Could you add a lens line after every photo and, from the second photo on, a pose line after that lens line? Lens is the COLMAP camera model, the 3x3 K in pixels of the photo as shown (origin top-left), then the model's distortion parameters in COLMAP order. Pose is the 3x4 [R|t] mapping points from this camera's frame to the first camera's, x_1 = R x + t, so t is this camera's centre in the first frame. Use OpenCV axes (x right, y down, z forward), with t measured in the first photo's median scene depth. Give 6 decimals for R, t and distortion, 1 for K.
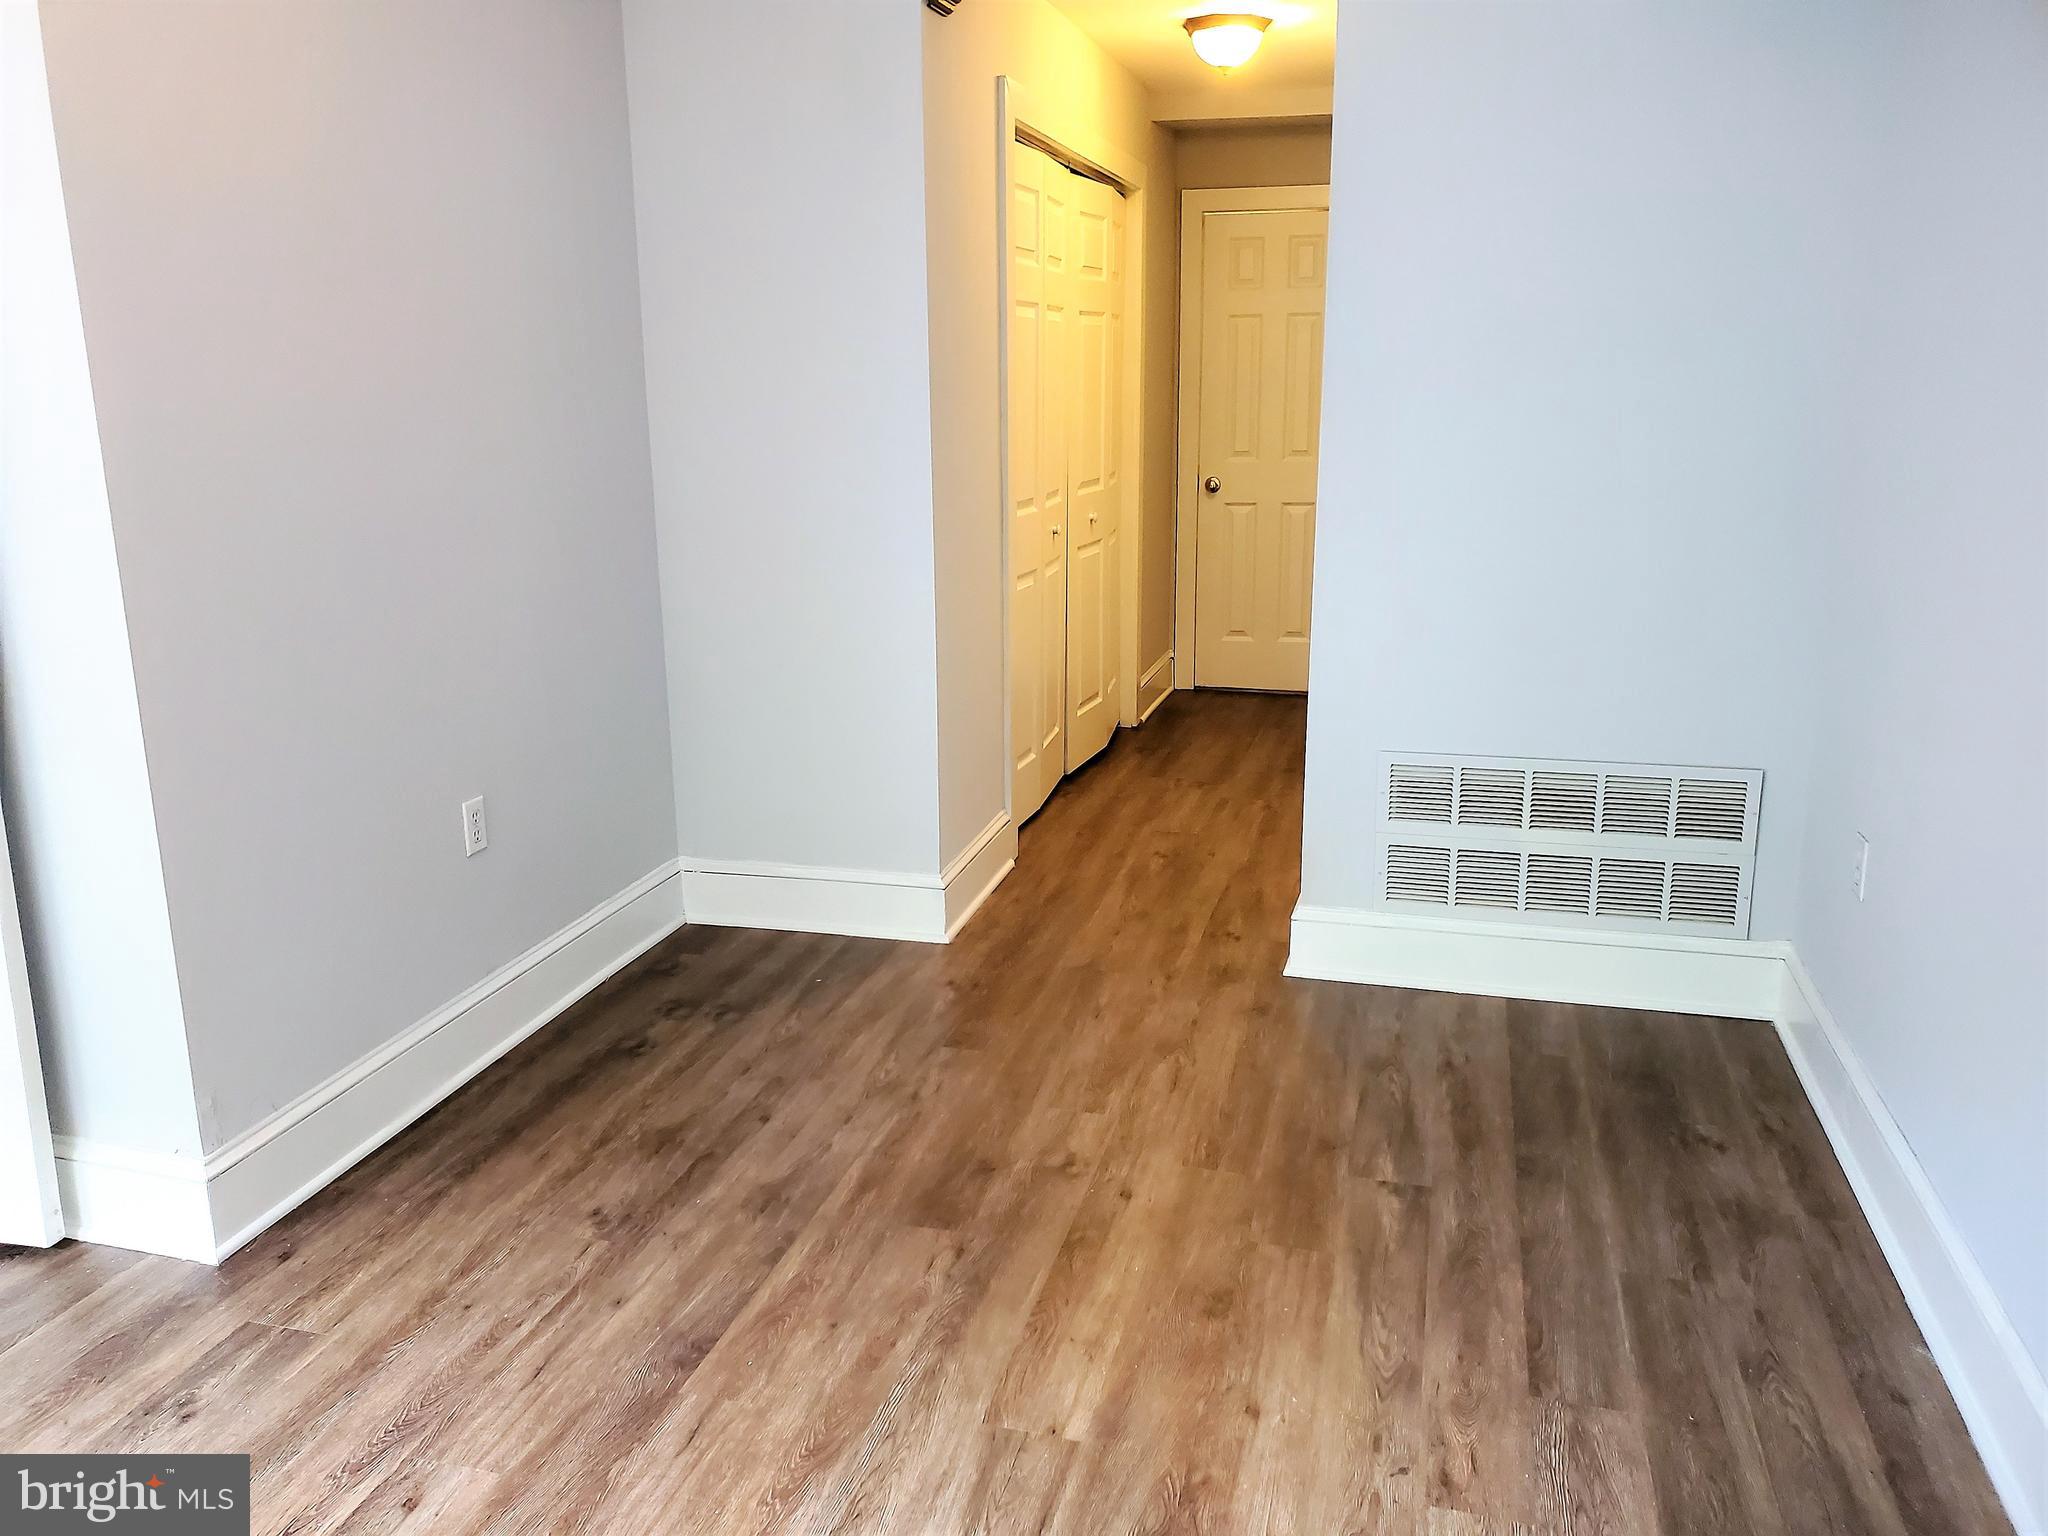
lens RADIAL K [[1639.2, 0, 1021.7], [0, 1639.2, 757.8], [0, 0, 1]] dist [0.012018, 0.028196]
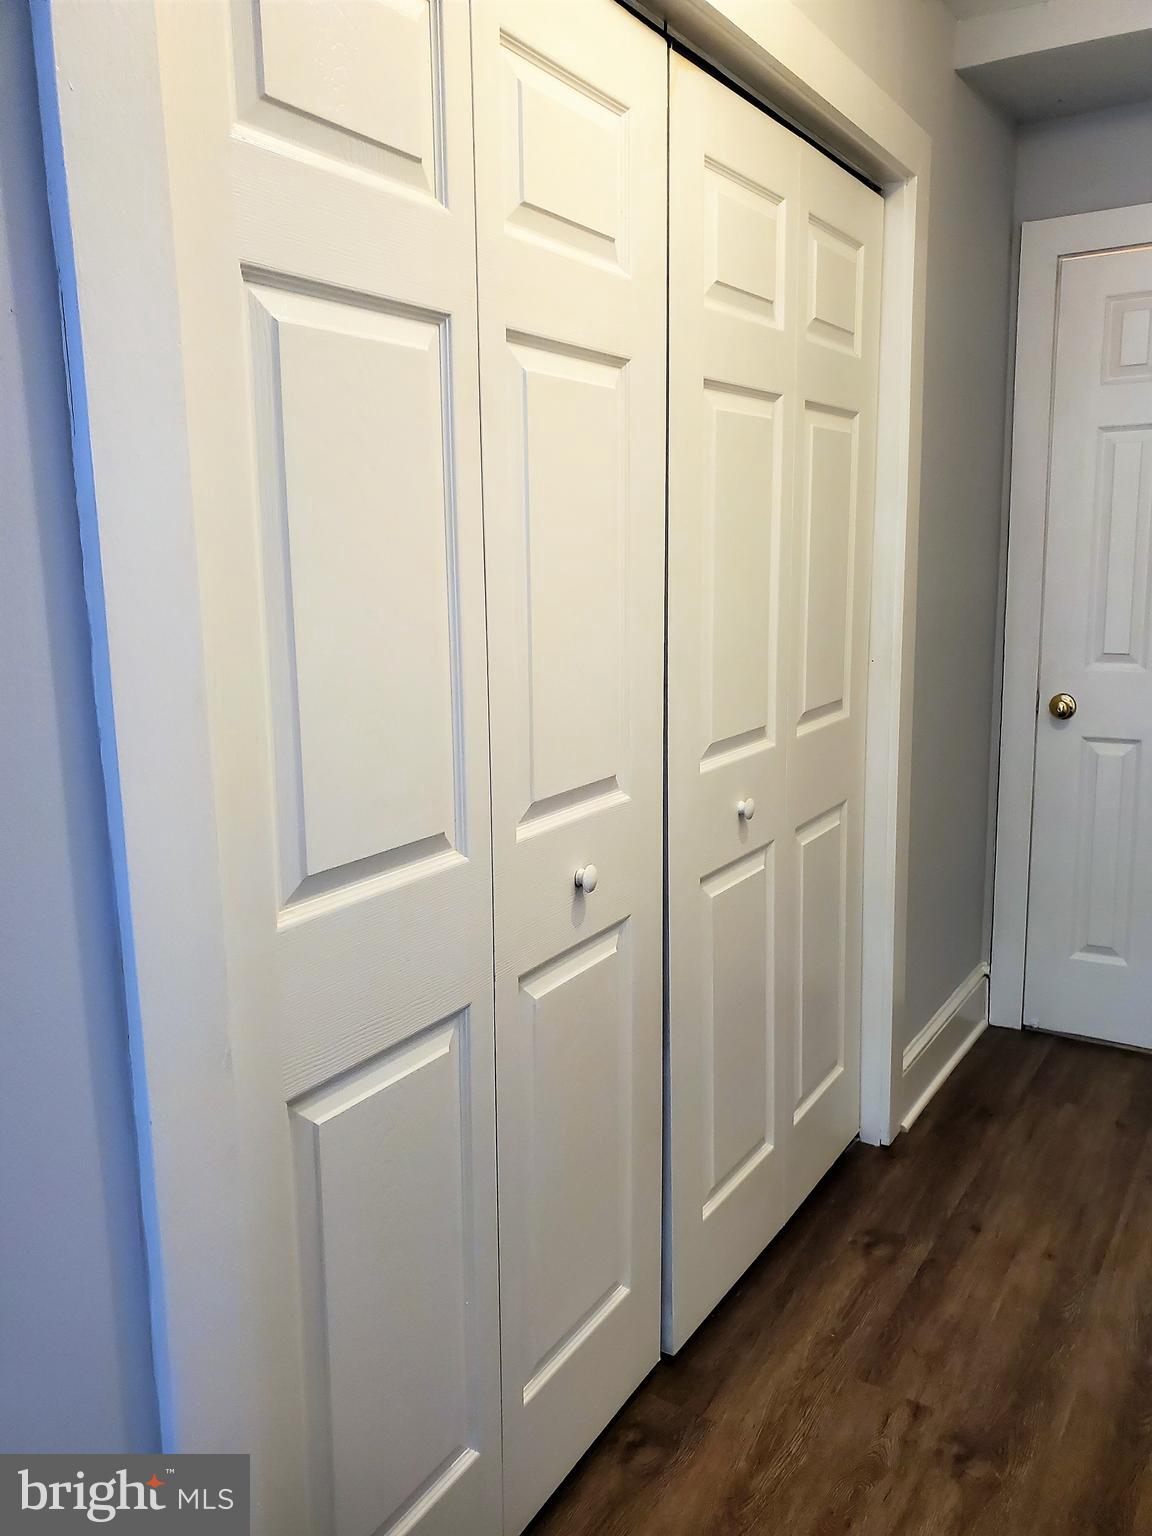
lens RADIAL K [[1229.4, 0, 581.2], [0, 1229.4, 771.2], [0, 0, 1]] dist [0.012018, 0.028196]
pose [[0.955778, 0.039650, -0.291406, 0.082995], [-0.057186, 0.997013, -0.051906, -0.112877], [0.288477, 0.066275, 0.955190, 0.532407]]
